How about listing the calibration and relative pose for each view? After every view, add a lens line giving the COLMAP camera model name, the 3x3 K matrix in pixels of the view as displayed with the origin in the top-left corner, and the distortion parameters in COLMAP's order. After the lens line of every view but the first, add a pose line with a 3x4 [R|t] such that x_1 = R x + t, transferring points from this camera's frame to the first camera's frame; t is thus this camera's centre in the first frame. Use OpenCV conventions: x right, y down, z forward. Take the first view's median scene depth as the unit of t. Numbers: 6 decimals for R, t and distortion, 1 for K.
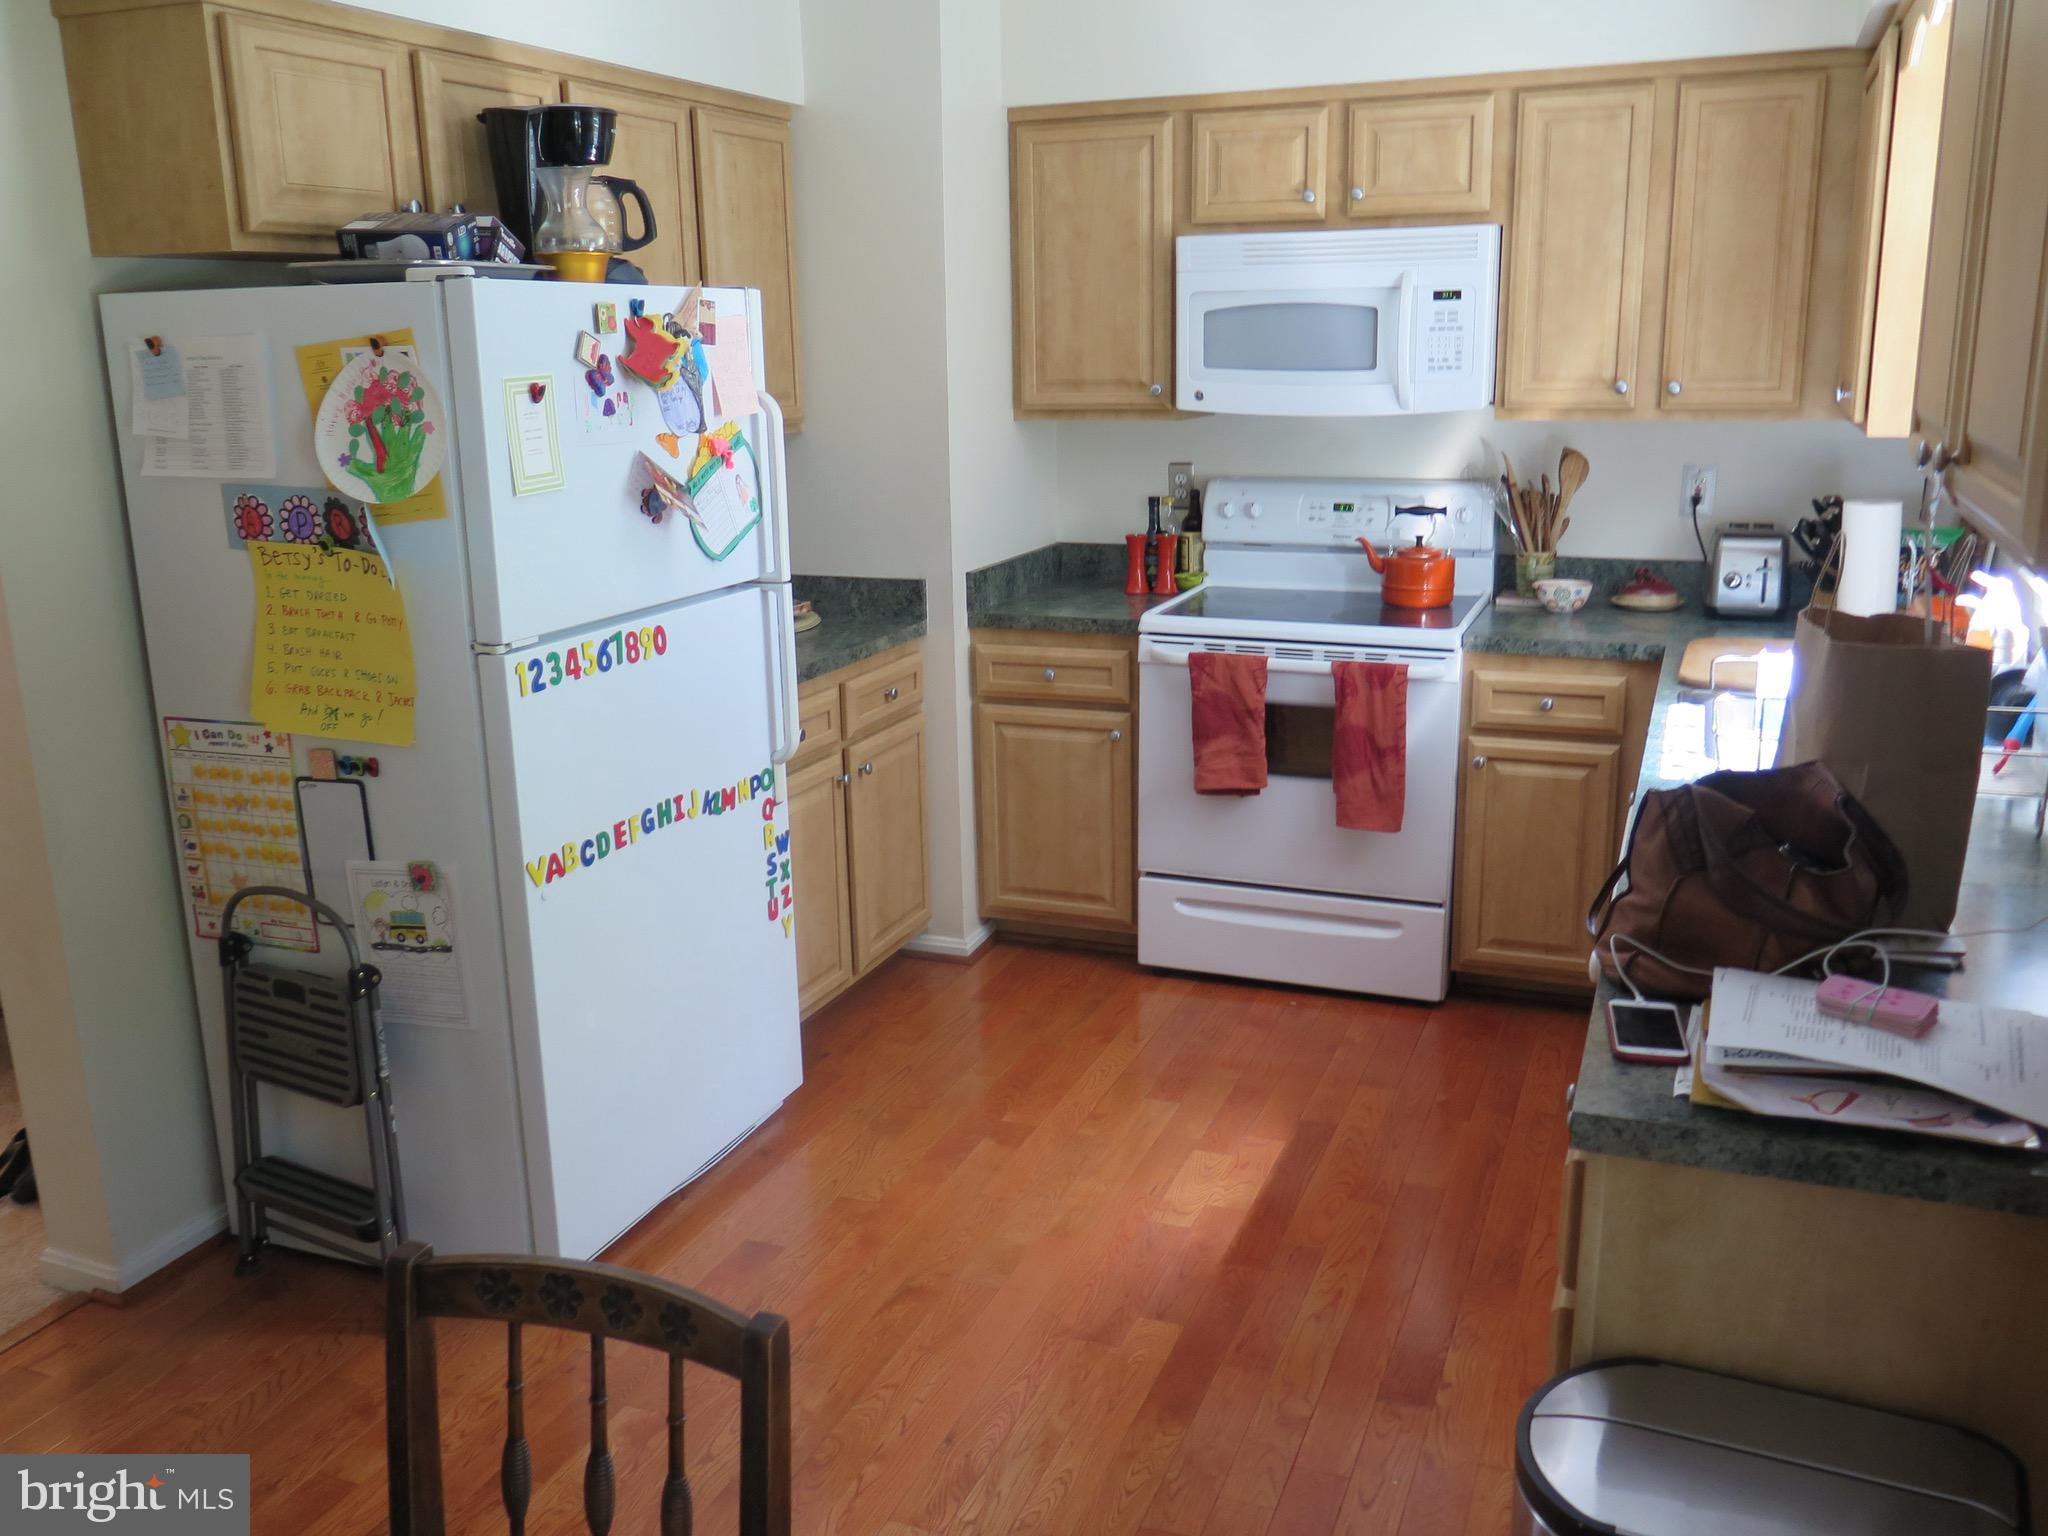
lens RADIAL K [[1715.4, 0, 1025.4], [0, 1715.4, 767.9], [0, 0, 1]] dist [-0.019971, 0.002658]
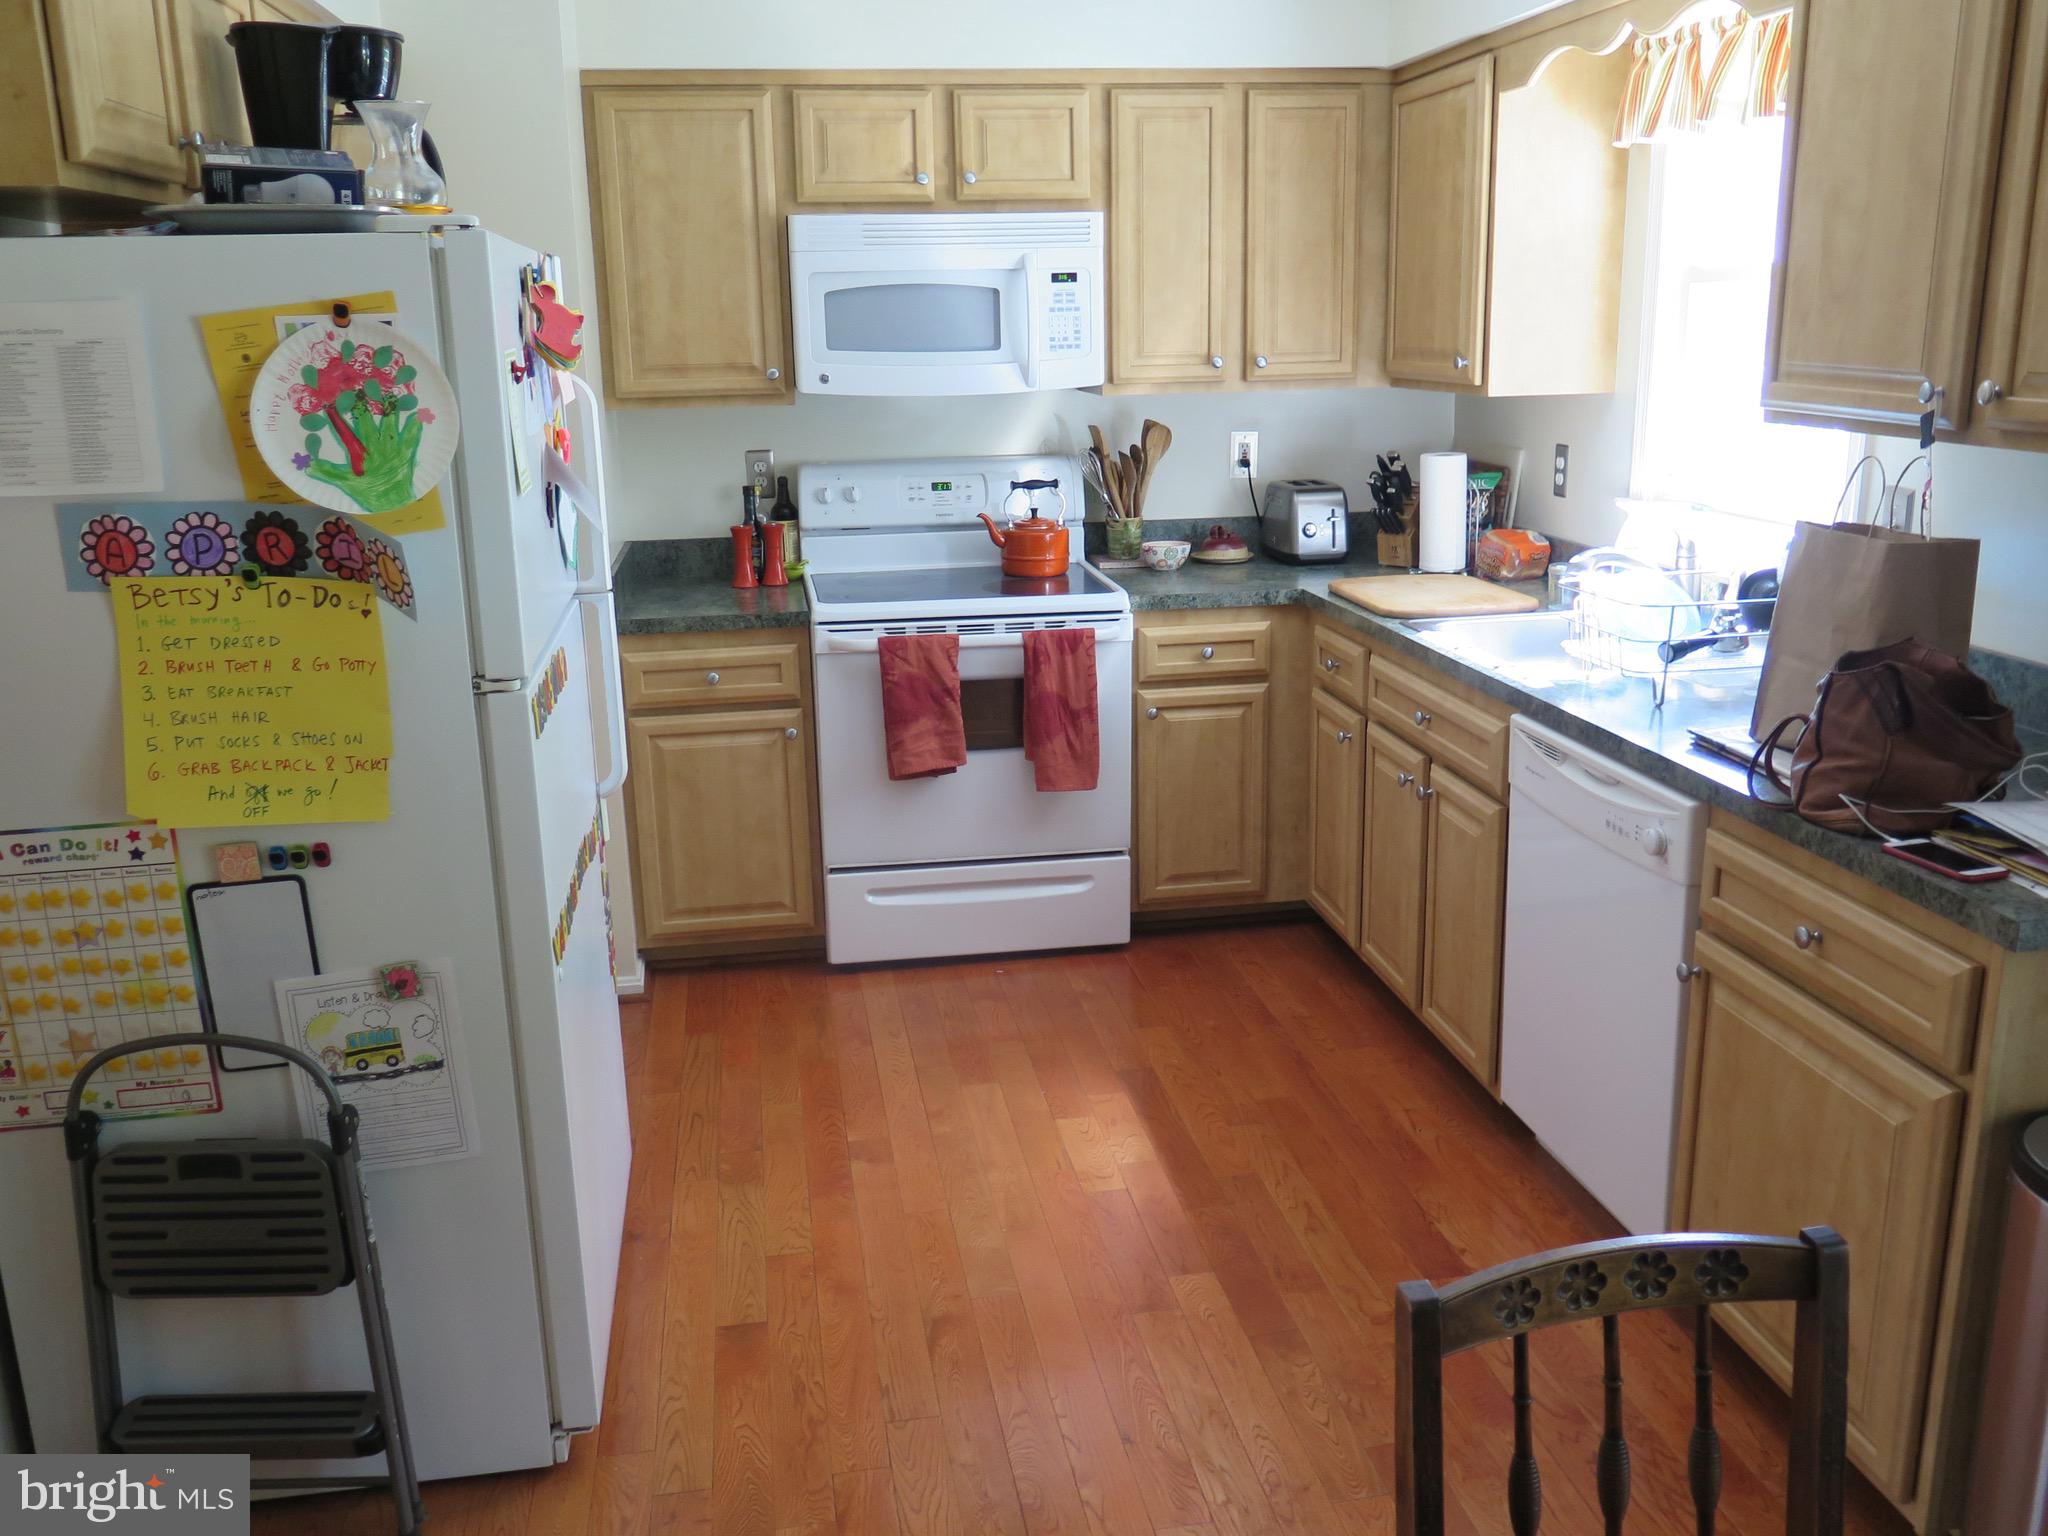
lens RADIAL K [[1715.4, 0, 1025.0], [0, 1715.4, 761.7], [0, 0, 1]] dist [-0.019971, 0.002658]
pose [[0.856107, -0.128663, 0.500527, -0.351335], [0.130262, 0.990965, 0.031931, -0.018276], [-0.500113, 0.037863, 0.865132, 0.114984]]
